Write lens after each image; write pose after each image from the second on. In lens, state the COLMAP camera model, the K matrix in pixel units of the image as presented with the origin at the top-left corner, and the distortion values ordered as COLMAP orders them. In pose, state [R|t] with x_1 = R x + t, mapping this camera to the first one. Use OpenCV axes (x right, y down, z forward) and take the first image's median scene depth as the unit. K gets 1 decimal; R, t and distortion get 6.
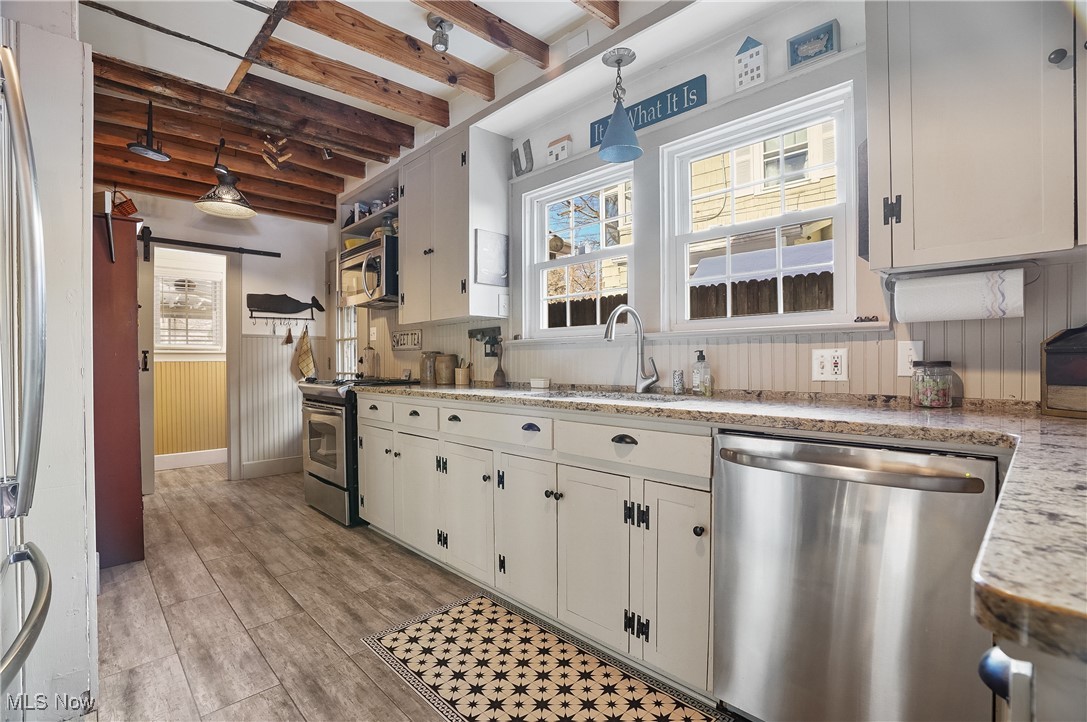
lens RADIAL K [[505.3, 0, 543.5], [0, 505.3, 361.0], [0, 0, 1]] dist [-0.064265, 0.021399]
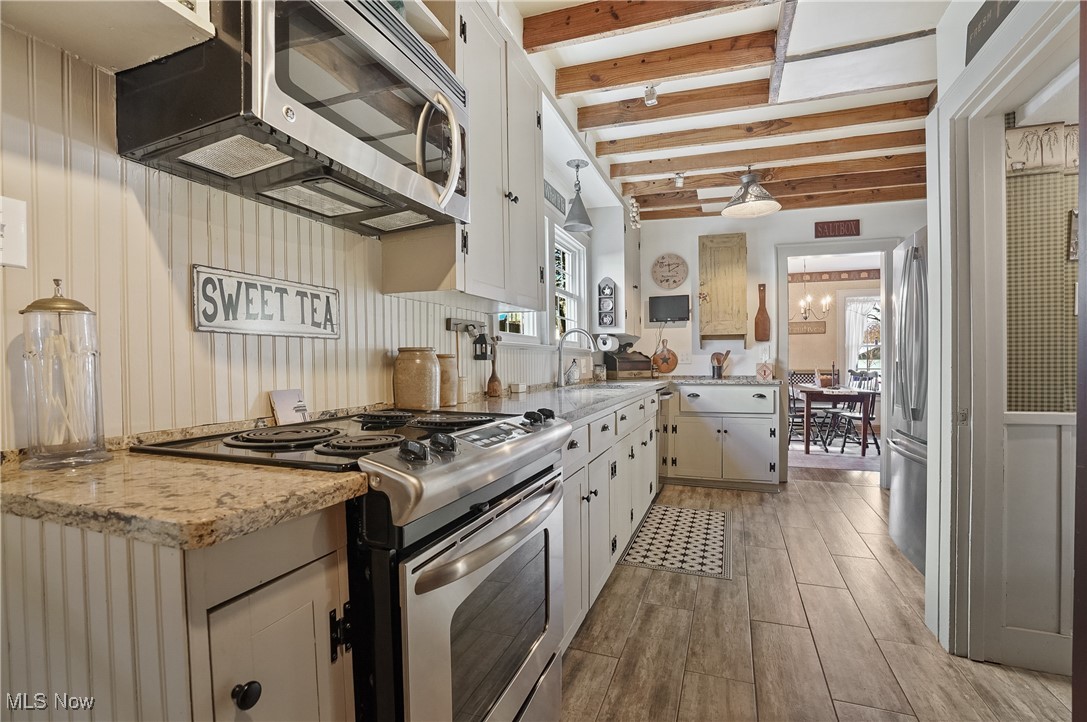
lens RADIAL K [[505.3, 0, 543.5], [0, 505.3, 361.0], [0, 0, 1]] dist [-0.064265, 0.021399]
pose [[-0.434597, 0.012815, 0.900534, -0.589411], [0.006854, 0.999917, -0.010921, 0.001524], [-0.900599, 0.001426, -0.434648, 0.885572]]
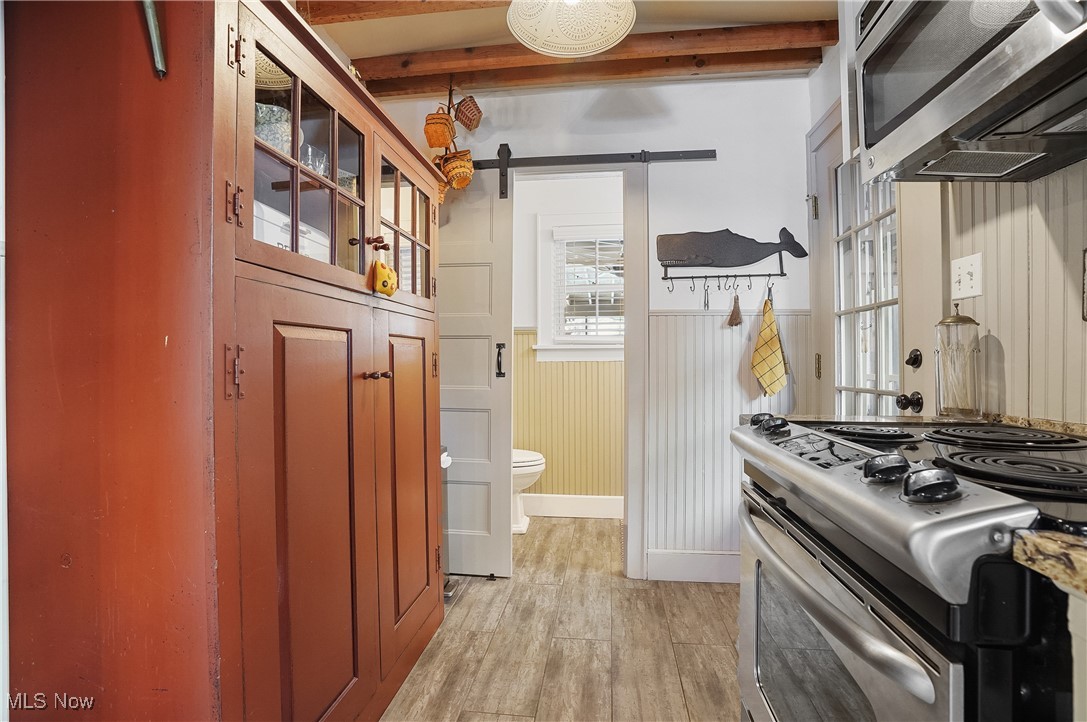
lens RADIAL K [[505.3, 0, 543.5], [0, 505.3, 361.0], [0, 0, 1]] dist [-0.064265, 0.021399]
pose [[0.625459, 0.000148, -0.780257, -0.259976], [-0.000994, 0.999999, -0.000608, 0.000860], [0.780256, 0.001156, 0.625459, 0.581347]]
